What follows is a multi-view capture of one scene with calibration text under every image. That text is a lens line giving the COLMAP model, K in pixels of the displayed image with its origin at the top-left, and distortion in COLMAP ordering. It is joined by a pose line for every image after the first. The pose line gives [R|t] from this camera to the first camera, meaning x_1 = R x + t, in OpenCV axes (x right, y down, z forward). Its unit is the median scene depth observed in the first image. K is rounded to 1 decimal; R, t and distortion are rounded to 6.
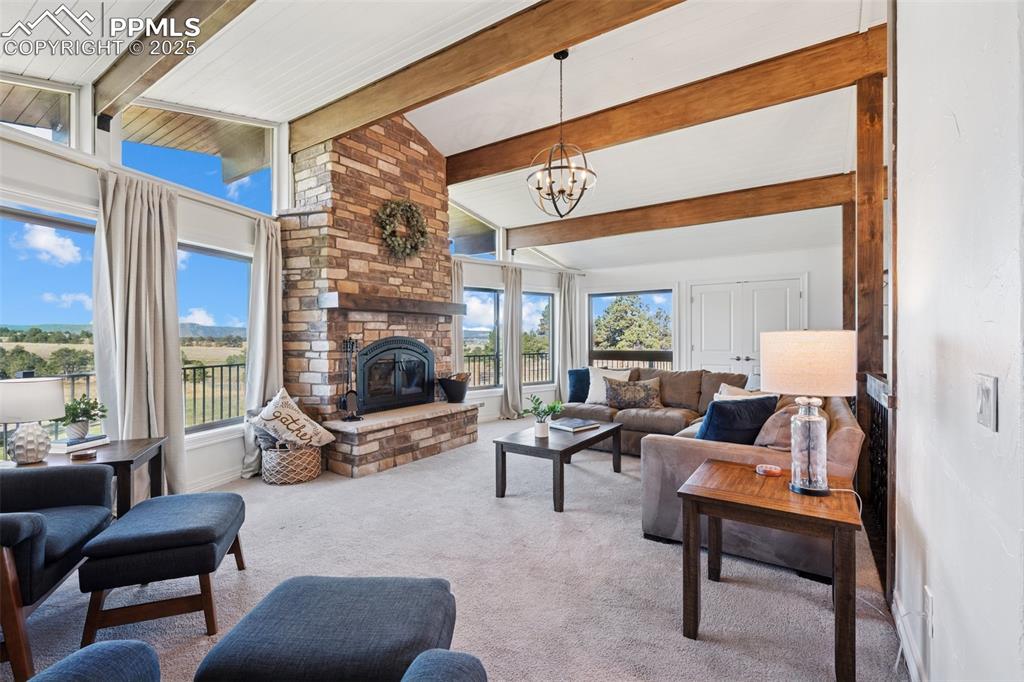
lens RADIAL K [[456.8, 0, 511.2], [0, 456.8, 342.0], [0, 0, 1]] dist [0.002094, 0.000142]
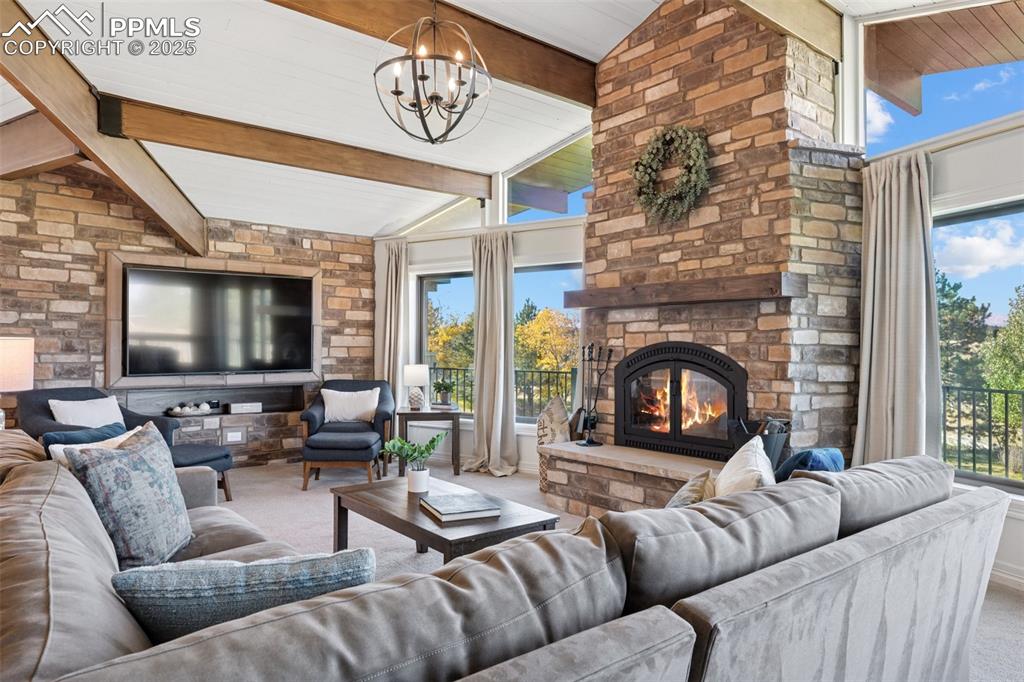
lens RADIAL K [[653.1, 0, 510.4], [0, 653.1, 345.0], [0, 0, 1]] dist [0.000137, 0.000165]
pose [[-0.297449, 0.001253, -0.954737, 0.726695], [-0.007517, 0.999965, 0.003654, -0.009302], [0.954708, 0.008264, -0.297429, 1.093793]]
